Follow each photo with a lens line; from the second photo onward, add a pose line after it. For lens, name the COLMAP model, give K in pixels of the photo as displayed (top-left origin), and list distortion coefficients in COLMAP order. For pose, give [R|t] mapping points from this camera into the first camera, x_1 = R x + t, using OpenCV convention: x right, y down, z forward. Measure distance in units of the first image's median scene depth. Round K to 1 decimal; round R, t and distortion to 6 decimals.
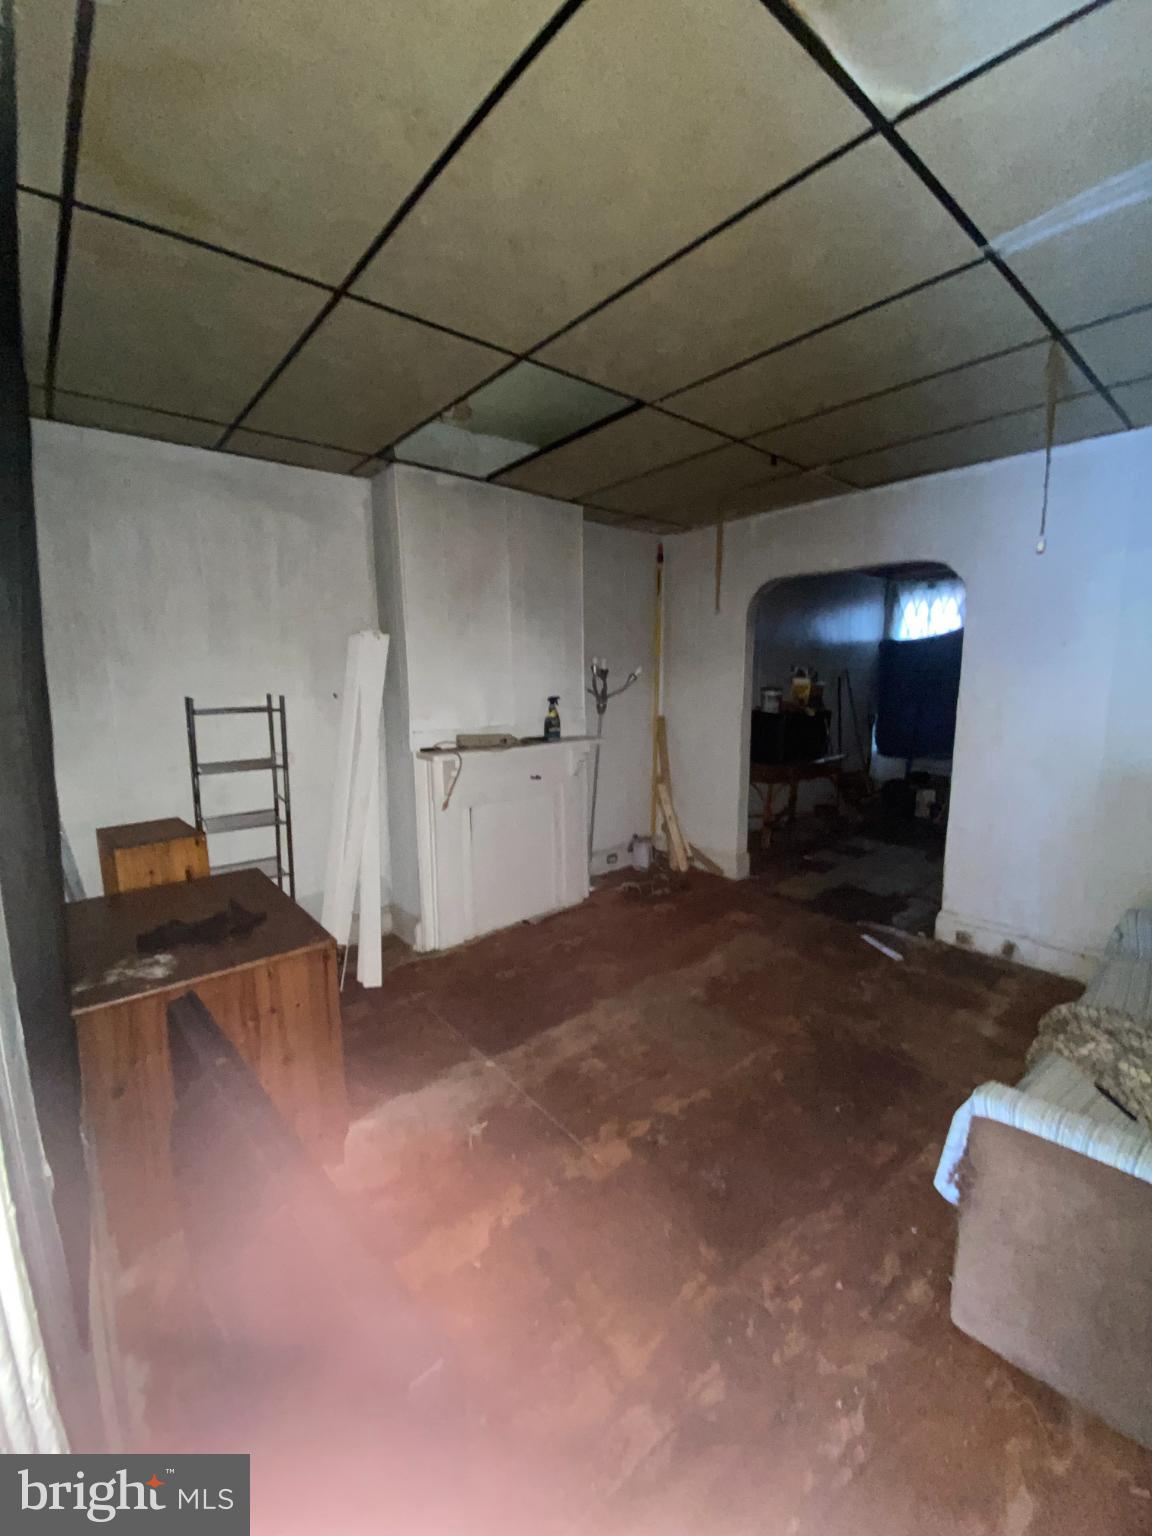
lens RADIAL K [[615.9, 0, 576.0], [0, 615.9, 768.0], [0, 0, 1]] dist [0.013950, -0.019909]
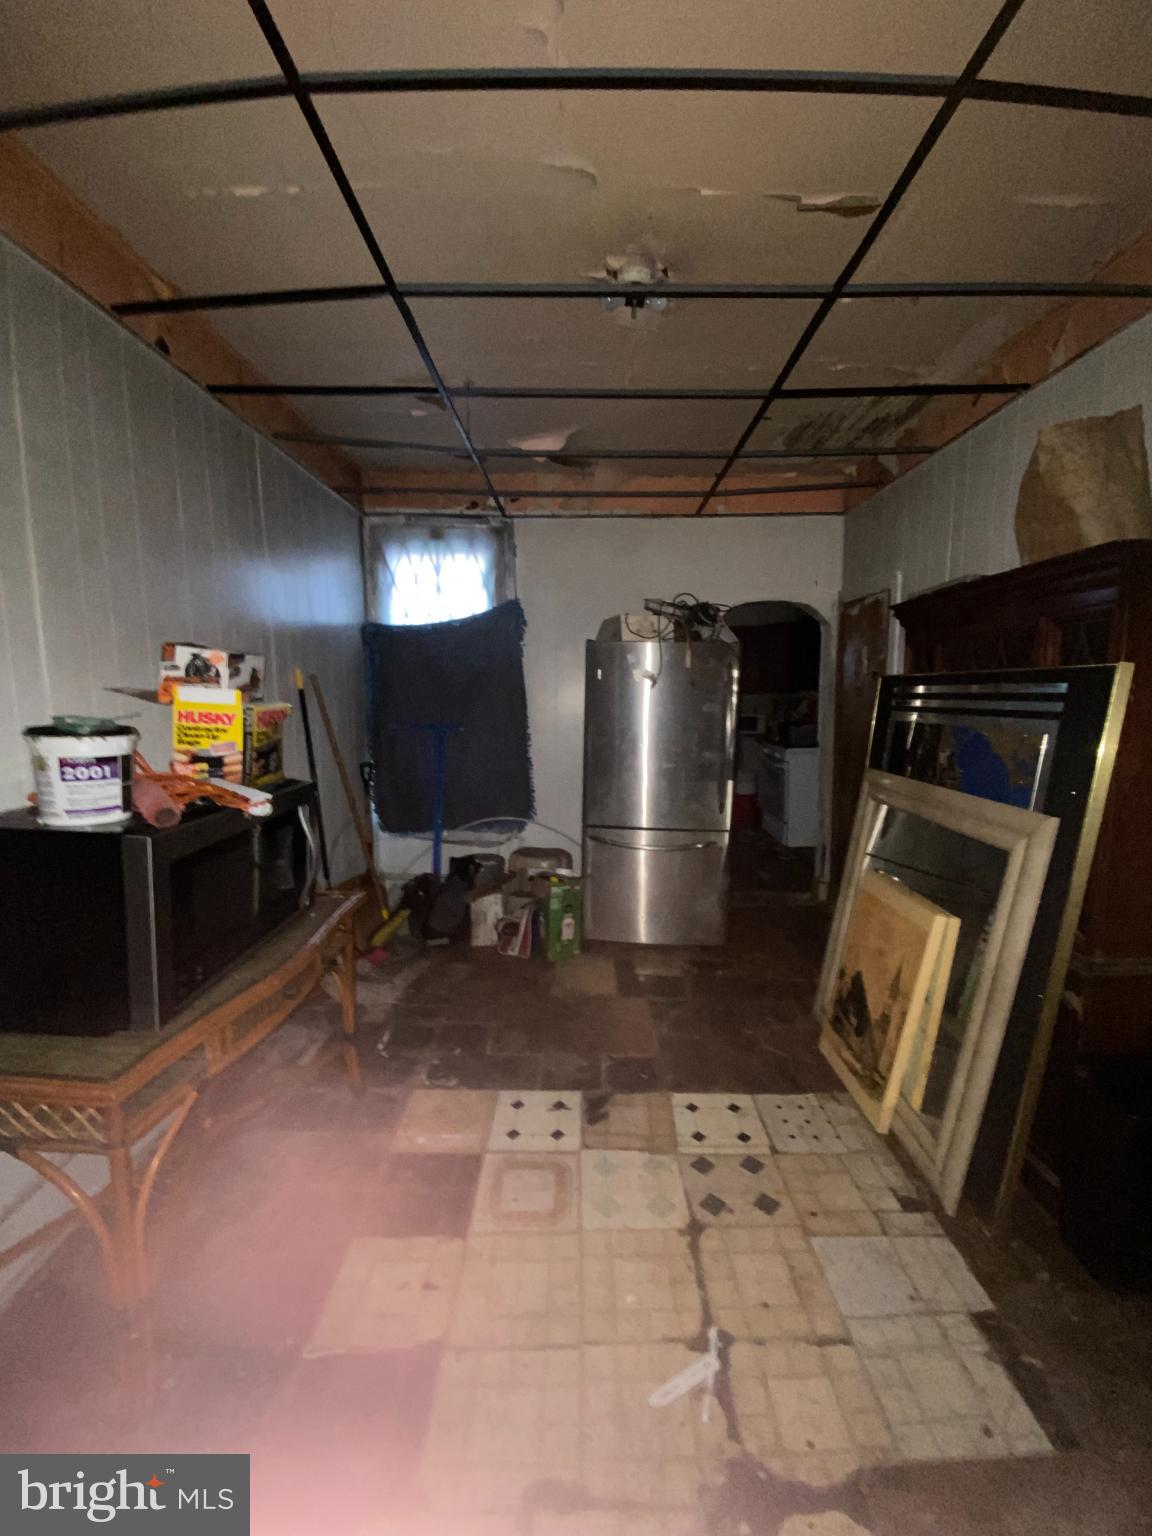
lens RADIAL K [[615.9, 0, 576.0], [0, 615.9, 768.0], [0, 0, 1]] dist [0.013950, -0.019909]
pose [[0.653968, -0.093701, 0.750697, 0.259651], [0.117222, 0.992866, 0.021810, -0.094562], [-0.747385, 0.073735, 0.660287, 0.686033]]
